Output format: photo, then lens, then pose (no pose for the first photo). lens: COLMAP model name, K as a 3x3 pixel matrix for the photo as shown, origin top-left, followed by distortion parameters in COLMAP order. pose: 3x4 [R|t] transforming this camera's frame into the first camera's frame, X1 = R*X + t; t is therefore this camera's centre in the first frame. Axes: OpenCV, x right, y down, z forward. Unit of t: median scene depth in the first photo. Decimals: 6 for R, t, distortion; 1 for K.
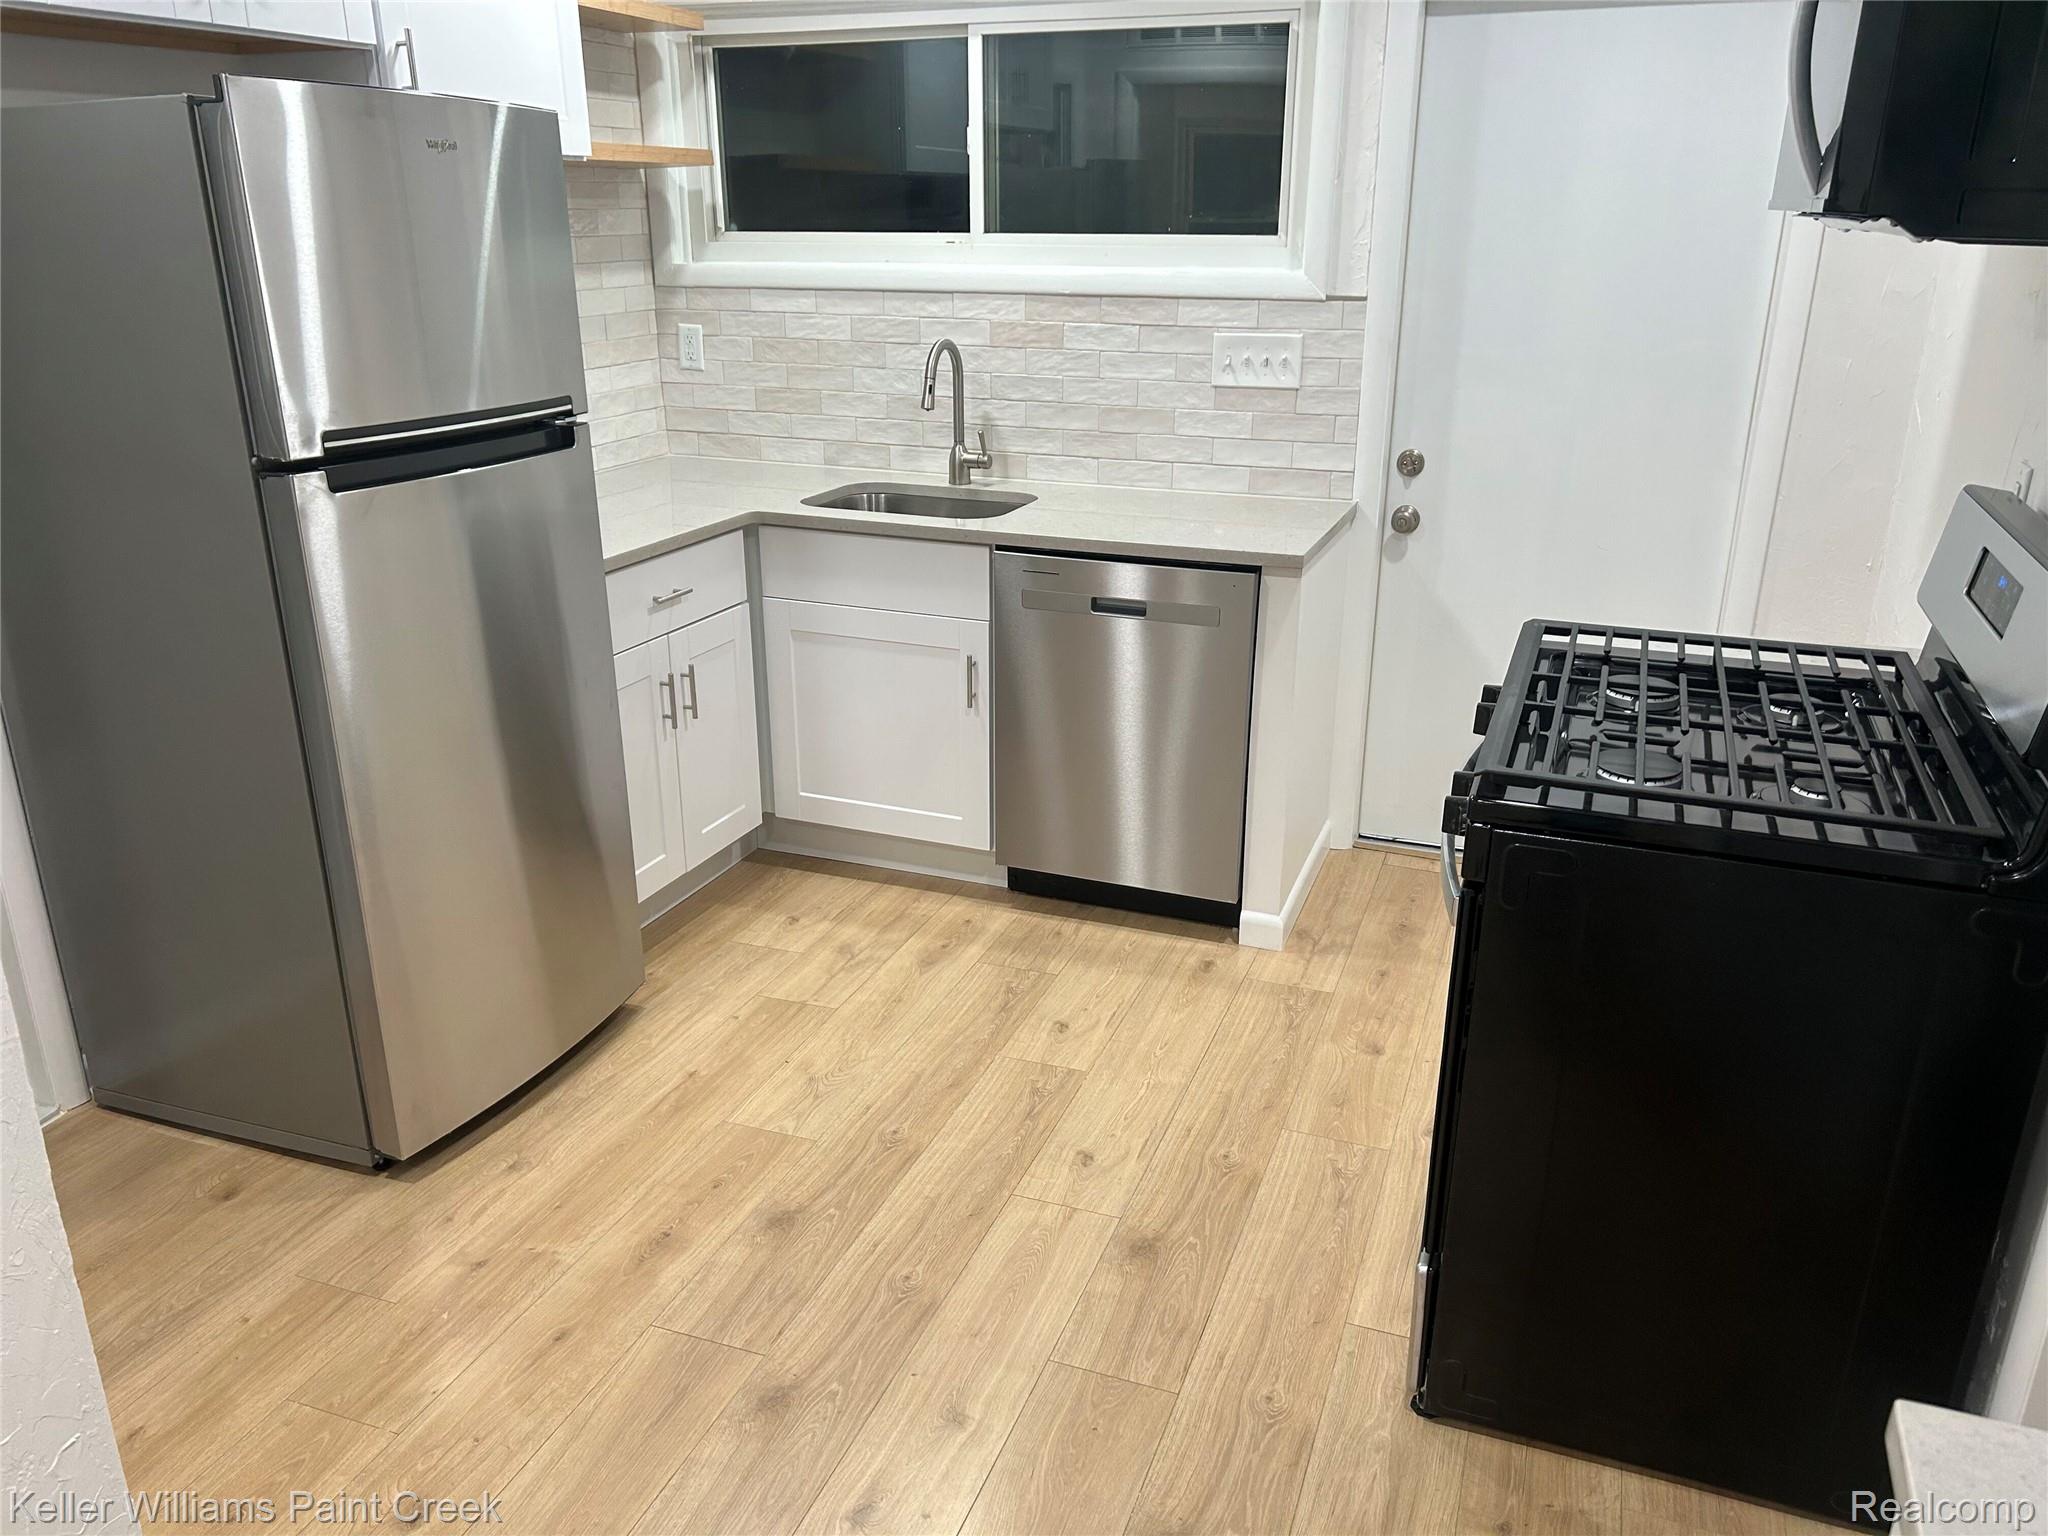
lens RADIAL K [[1541.5, 0, 1029.7], [0, 1541.5, 785.8], [0, 0, 1]] dist [0.040668, -0.034174]
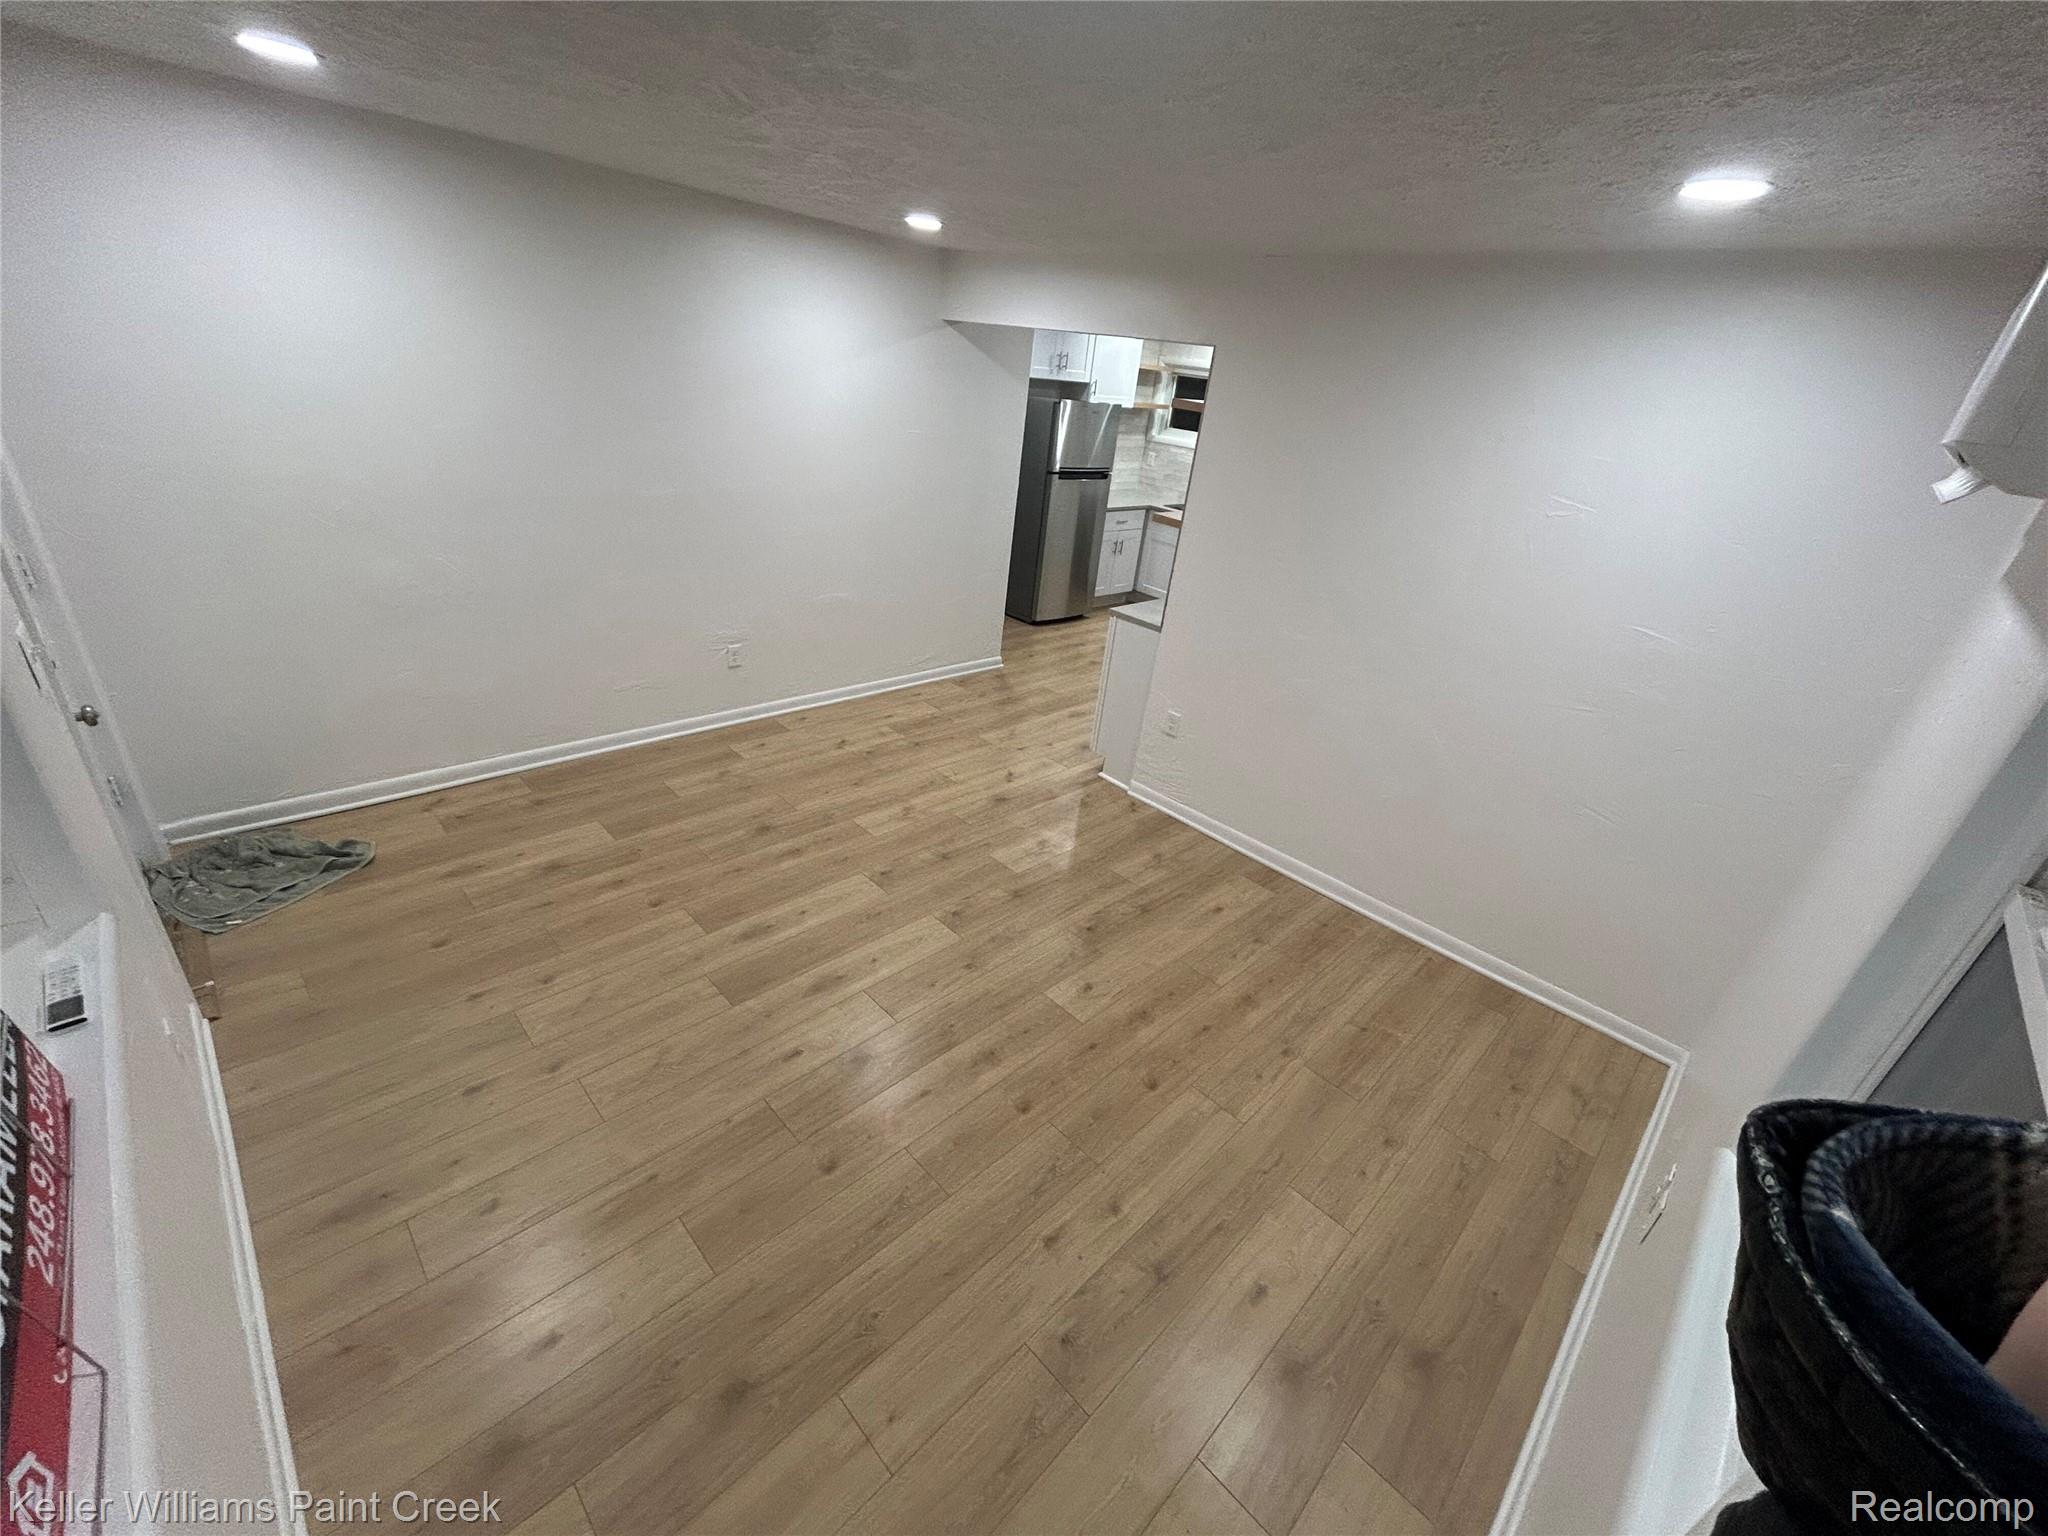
lens RADIAL K [[833.7, 0, 1019.9], [0, 833.7, 761.8], [0, 0, 1]] dist [-0.002215, -0.000120]
pose [[0.902854, 0.269572, -0.334940, 0.488190], [-0.242026, 0.962533, 0.122286, 0.321400], [0.355356, -0.029342, 0.934270, -1.314387]]
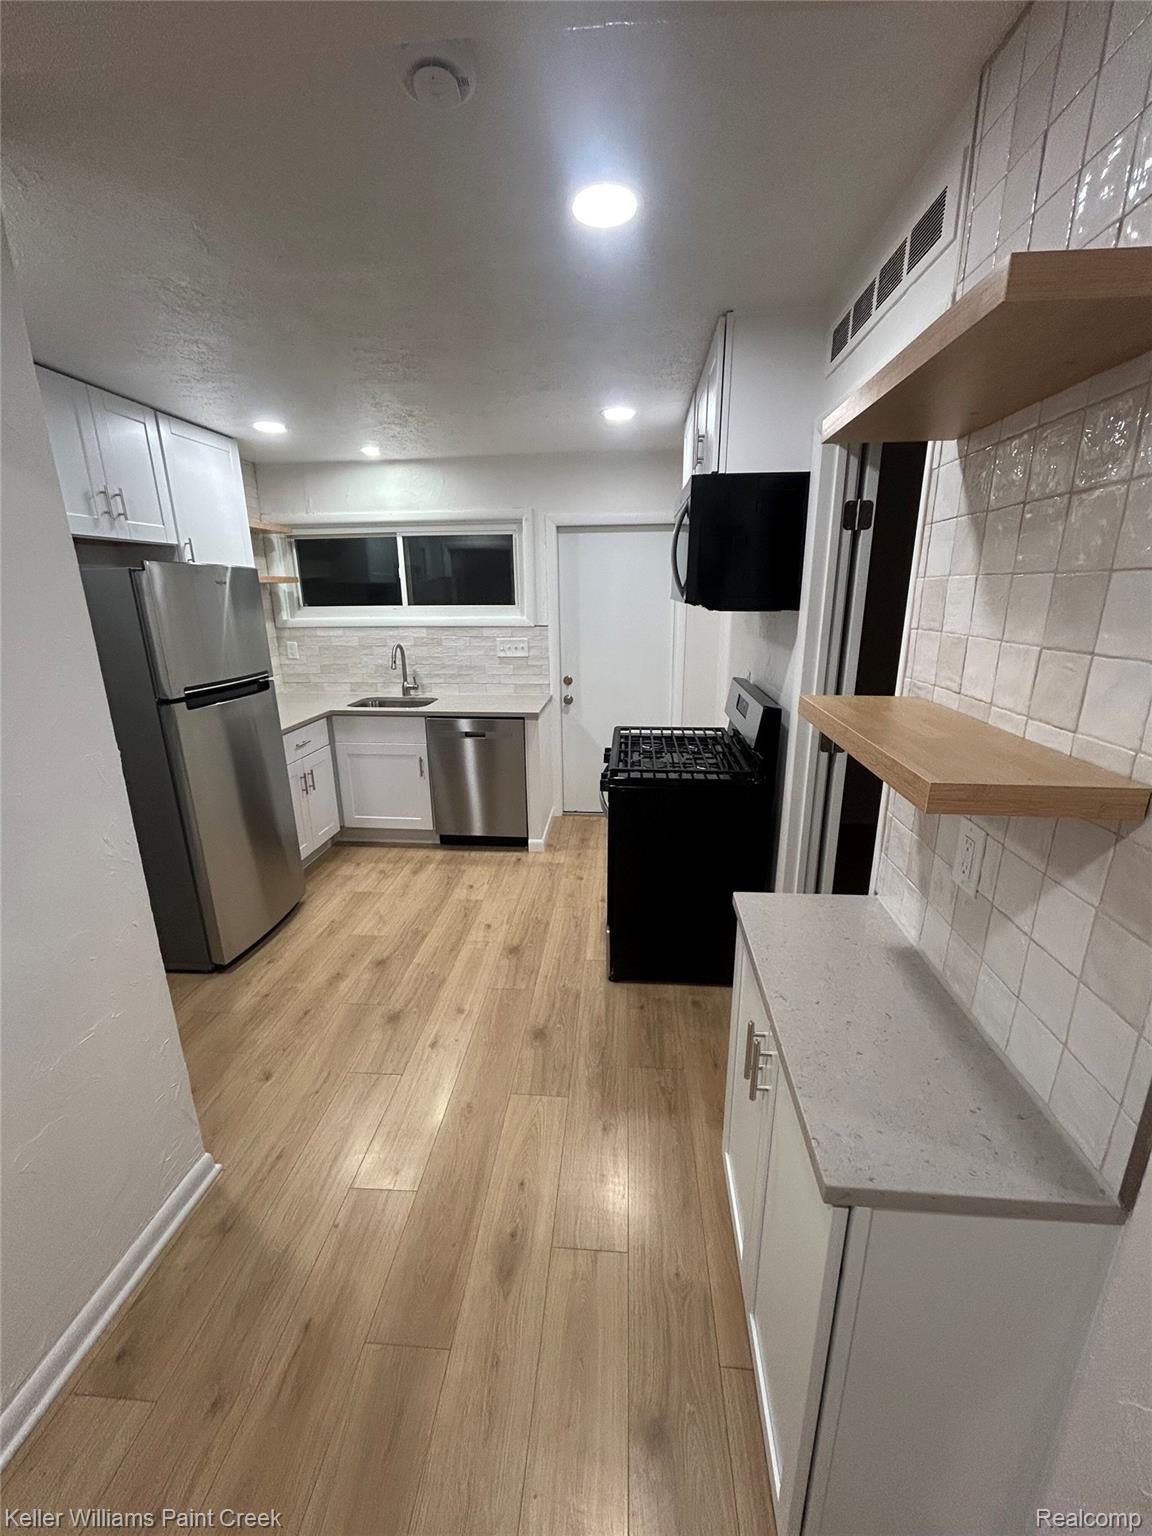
lens RADIAL K [[625.3, 0, 579.5], [0, 625.3, 771.3], [0, 0, 1]] dist [-0.002215, -0.000120]
pose [[0.961013, -0.088223, 0.262050, -0.072840], [0.106629, 0.992673, -0.056842, 0.039219], [-0.255115, 0.082568, 0.963379, -0.158735]]
